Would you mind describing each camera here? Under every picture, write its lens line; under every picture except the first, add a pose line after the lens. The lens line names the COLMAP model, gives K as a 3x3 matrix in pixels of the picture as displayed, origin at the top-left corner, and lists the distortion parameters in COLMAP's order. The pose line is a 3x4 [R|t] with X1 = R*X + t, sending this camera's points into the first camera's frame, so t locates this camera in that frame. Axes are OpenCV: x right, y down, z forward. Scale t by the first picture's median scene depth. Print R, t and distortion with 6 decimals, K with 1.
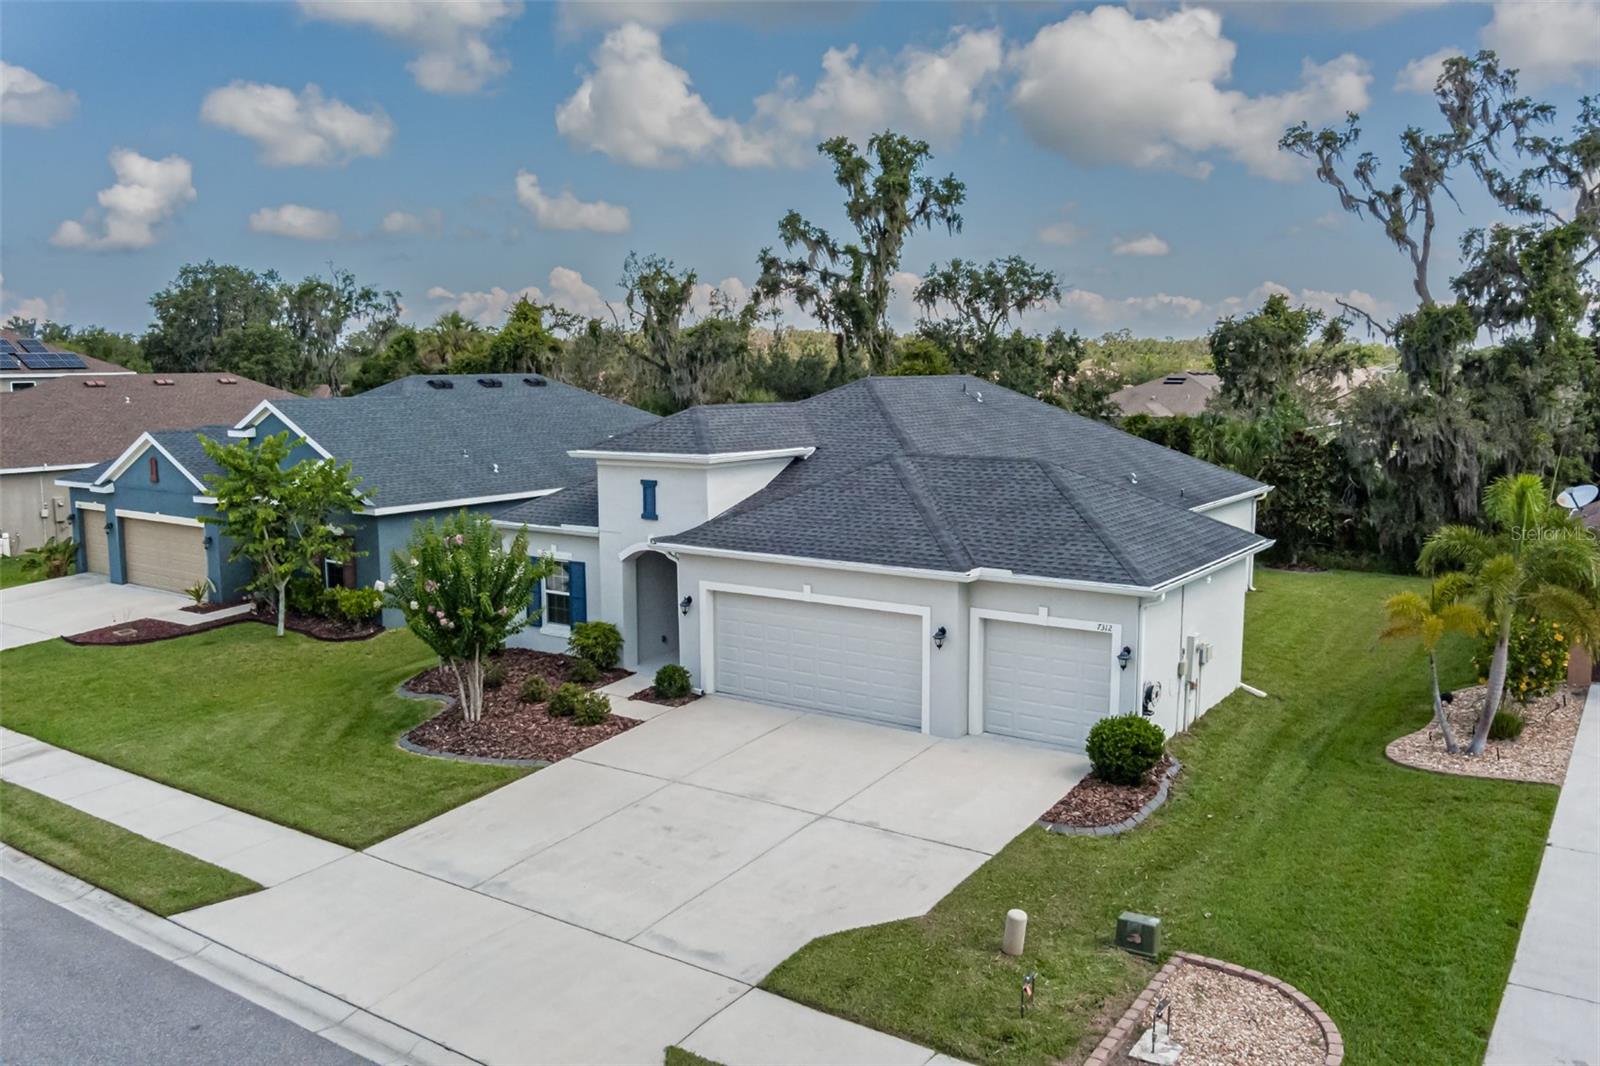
lens RADIAL K [[1290.6, 0, 800.0], [0, 1290.6, 533.0], [0, 0, 1]] dist [-0.062463, 0.007165]
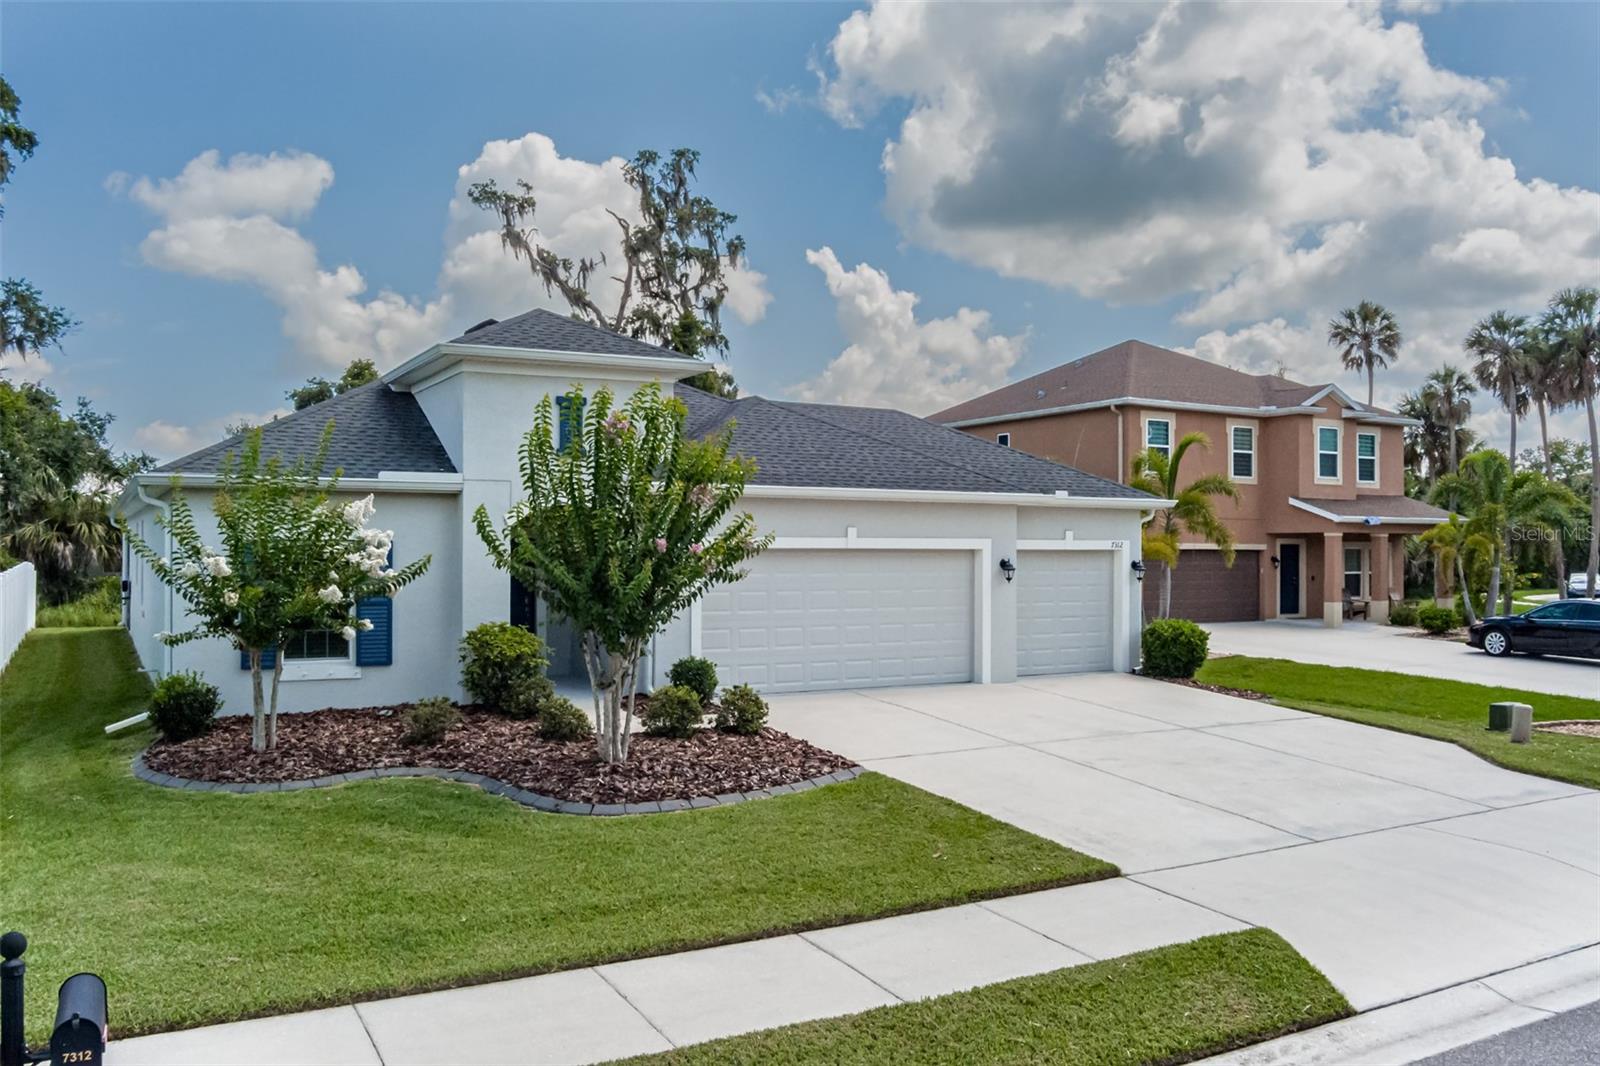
lens RADIAL K [[1290.6, 0, 800.0], [0, 1290.6, 533.0], [0, 0, 1]] dist [-0.062463, 0.007165]
pose [[0.447937, 0.013742, 0.893960, -0.754974], [0.112438, 0.991078, -0.071574, 0.101477], [-0.886967, 0.132576, 0.442395, 0.704046]]
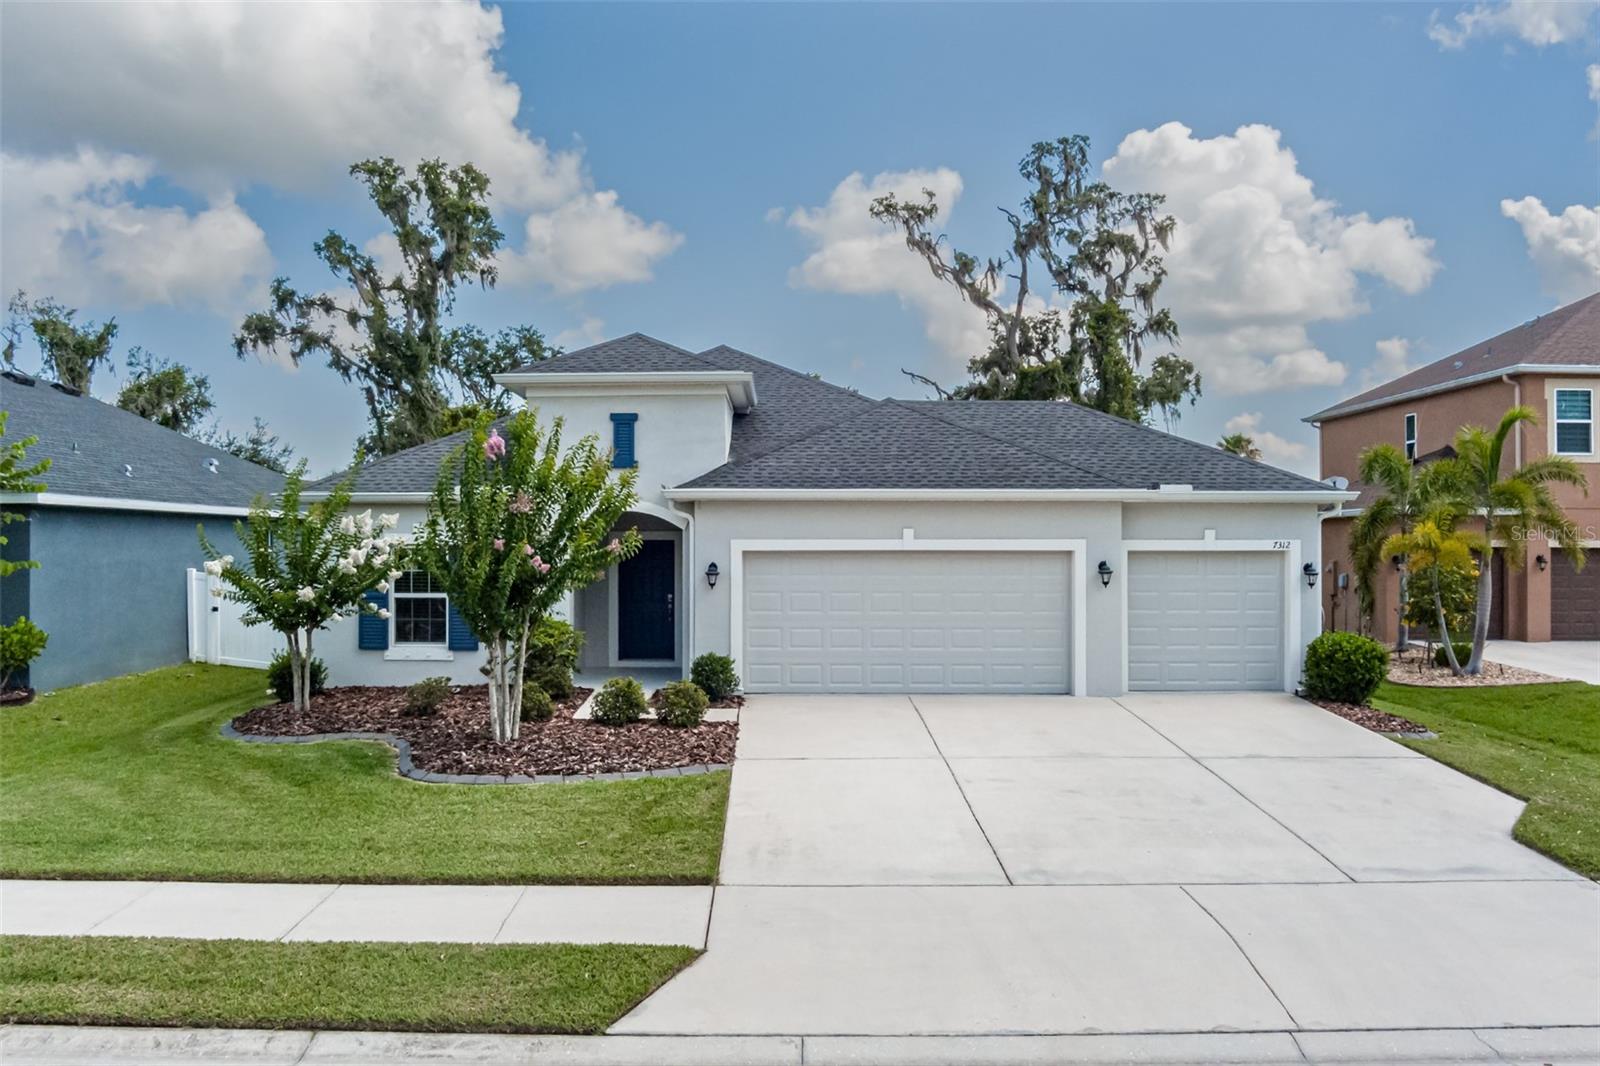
lens RADIAL K [[1310.9, 0, 765.6], [0, 1310.9, 525.4], [0, 0, 1]] dist [-0.080433, 0.046257]
pose [[0.832311, 0.011189, 0.554196, -0.529129], [0.069398, 0.989826, -0.124209, 0.136694], [-0.549947, 0.141841, 0.823067, 0.410265]]
